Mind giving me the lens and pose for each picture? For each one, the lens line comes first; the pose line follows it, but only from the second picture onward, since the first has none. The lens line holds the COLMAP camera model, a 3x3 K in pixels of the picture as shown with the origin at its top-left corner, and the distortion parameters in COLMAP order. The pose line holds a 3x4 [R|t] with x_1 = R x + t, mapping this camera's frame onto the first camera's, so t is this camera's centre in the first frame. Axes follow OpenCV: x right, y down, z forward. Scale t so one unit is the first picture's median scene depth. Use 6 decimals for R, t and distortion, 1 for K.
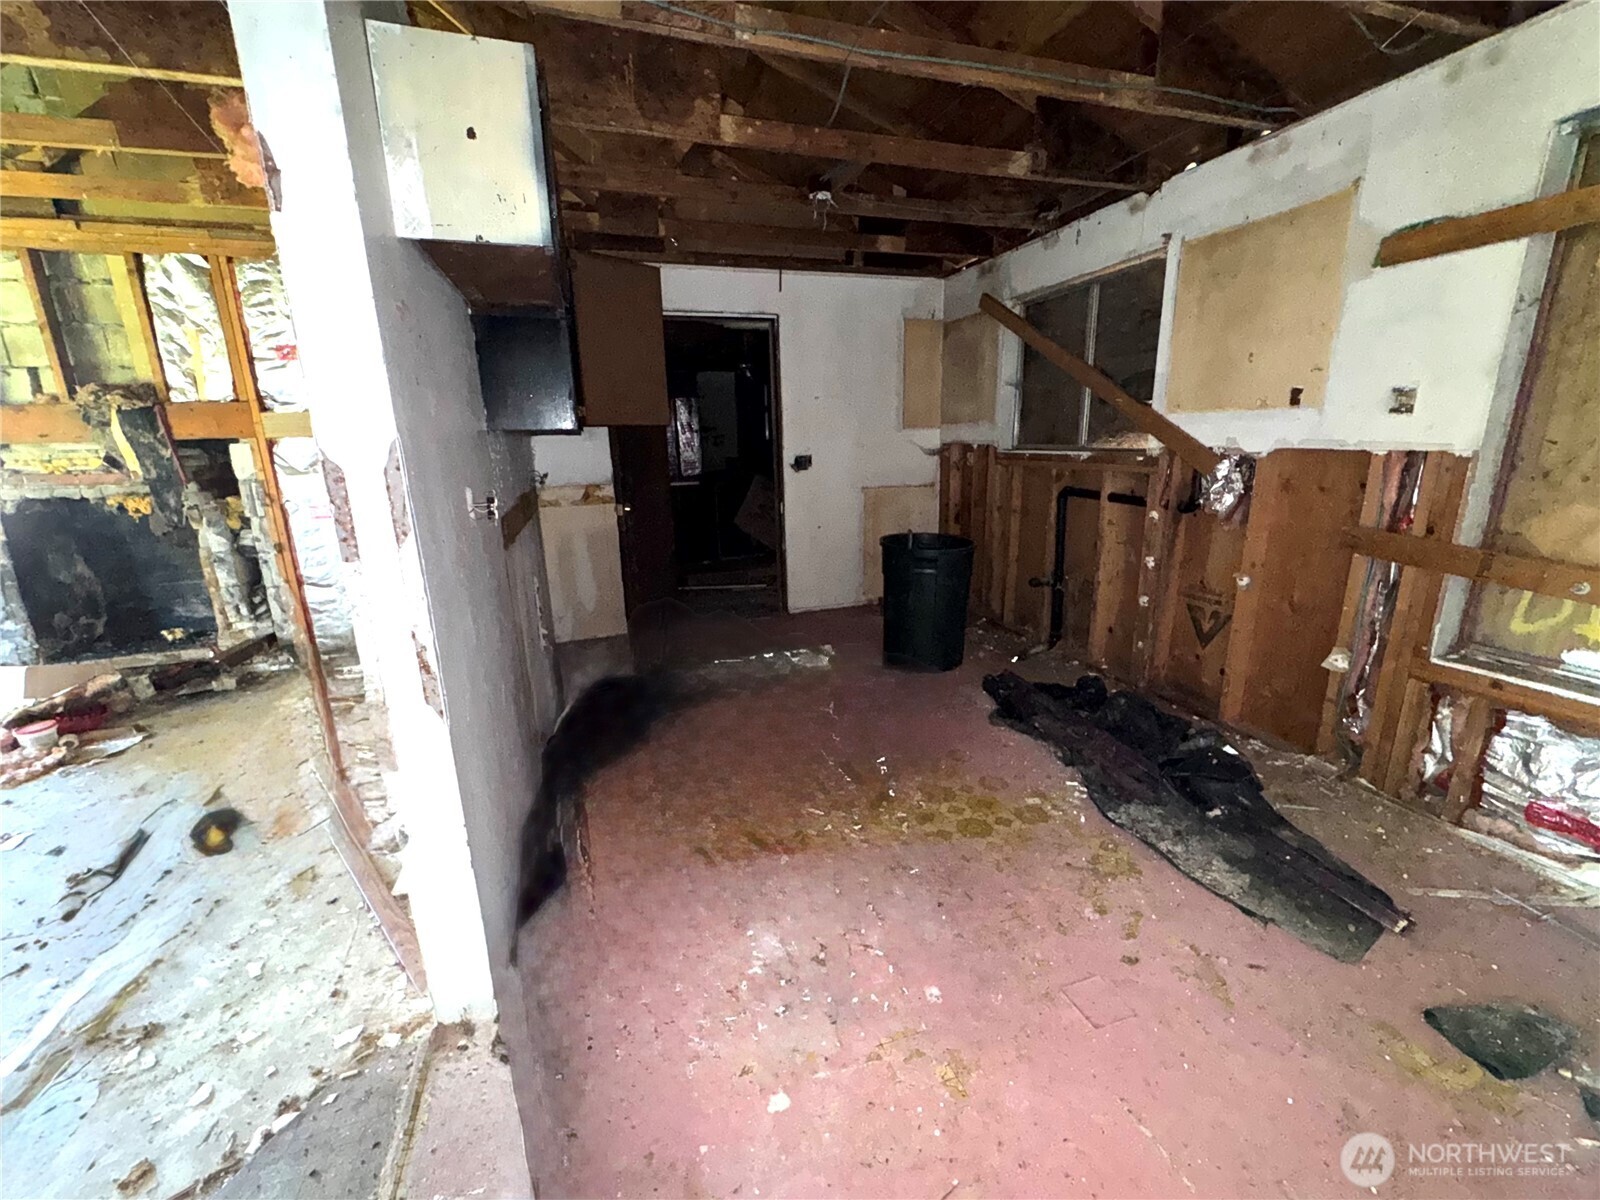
lens RADIAL K [[641.8, 0, 804.7], [0, 641.8, 596.3], [0, 0, 1]] dist [-0.001313, 0.000091]
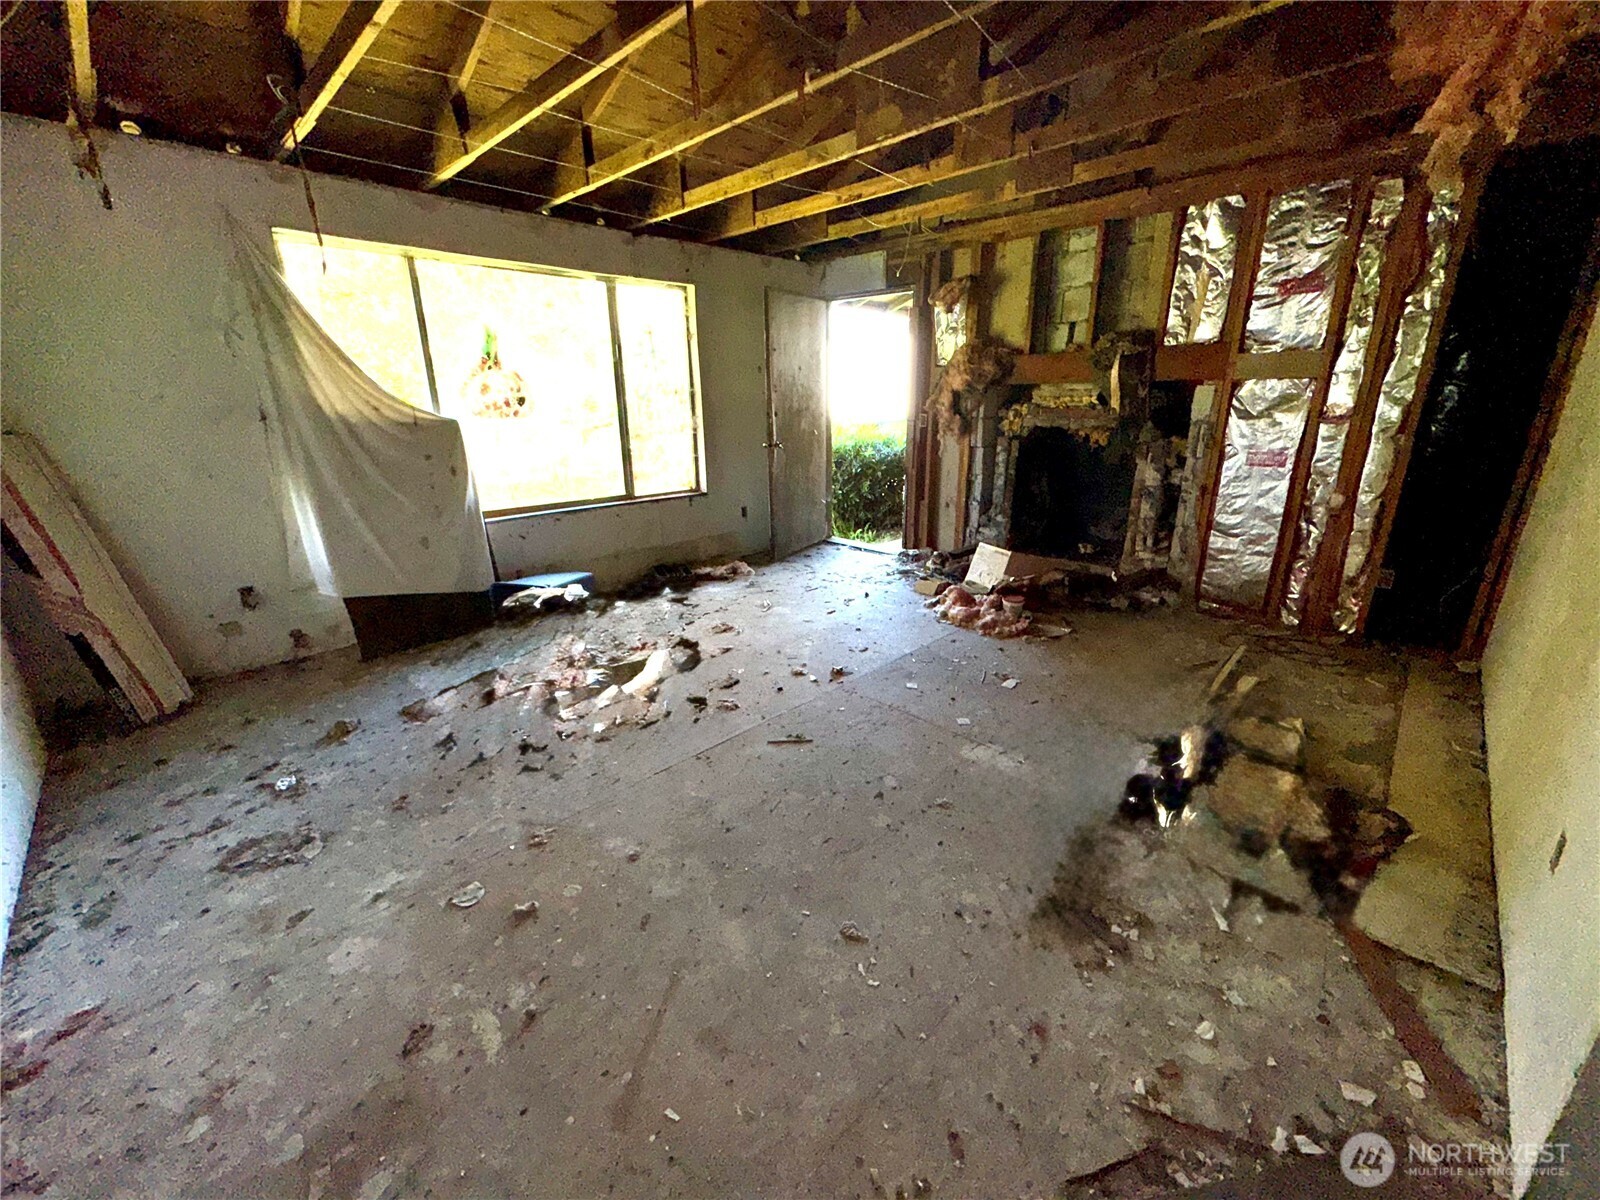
lens RADIAL K [[641.8, 0, 805.5], [0, 641.8, 598.2], [0, 0, 1]] dist [-0.001313, 0.000091]
pose [[0.468811, 0.285459, -0.835900, -0.226974], [-0.218385, 0.954419, 0.203453, 0.020191], [0.855876, 0.087167, 0.509782, -0.049356]]
